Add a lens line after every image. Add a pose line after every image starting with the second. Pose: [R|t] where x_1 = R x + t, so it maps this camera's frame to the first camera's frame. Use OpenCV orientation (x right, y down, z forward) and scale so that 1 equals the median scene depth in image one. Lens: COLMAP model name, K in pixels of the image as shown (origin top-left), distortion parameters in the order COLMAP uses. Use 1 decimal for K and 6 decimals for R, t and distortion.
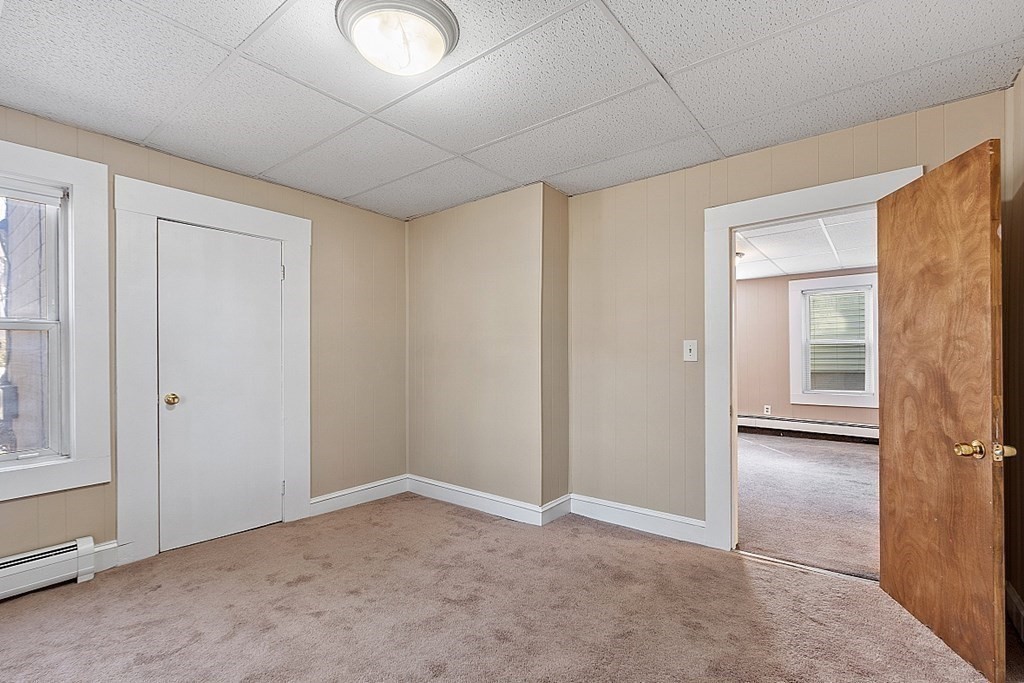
lens RADIAL K [[461.3, 0, 504.5], [0, 461.3, 342.5], [0, 0, 1]] dist [-0.000205, -0.000251]
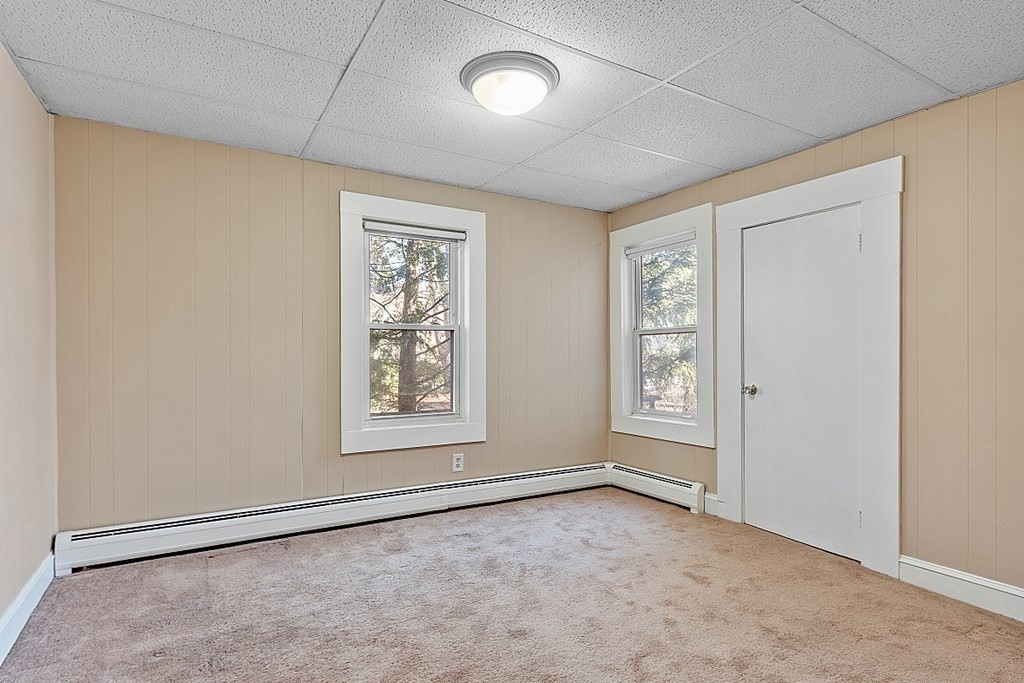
lens RADIAL K [[512.9, 0, 507.2], [0, 512.9, 348.4], [0, 0, 1]] dist [-0.013463, 0.002832]
pose [[-0.337935, -0.003566, -0.941163, 0.686237], [0.025579, 0.999589, -0.012971, 0.027019], [0.940822, -0.028457, -0.337705, 0.951439]]
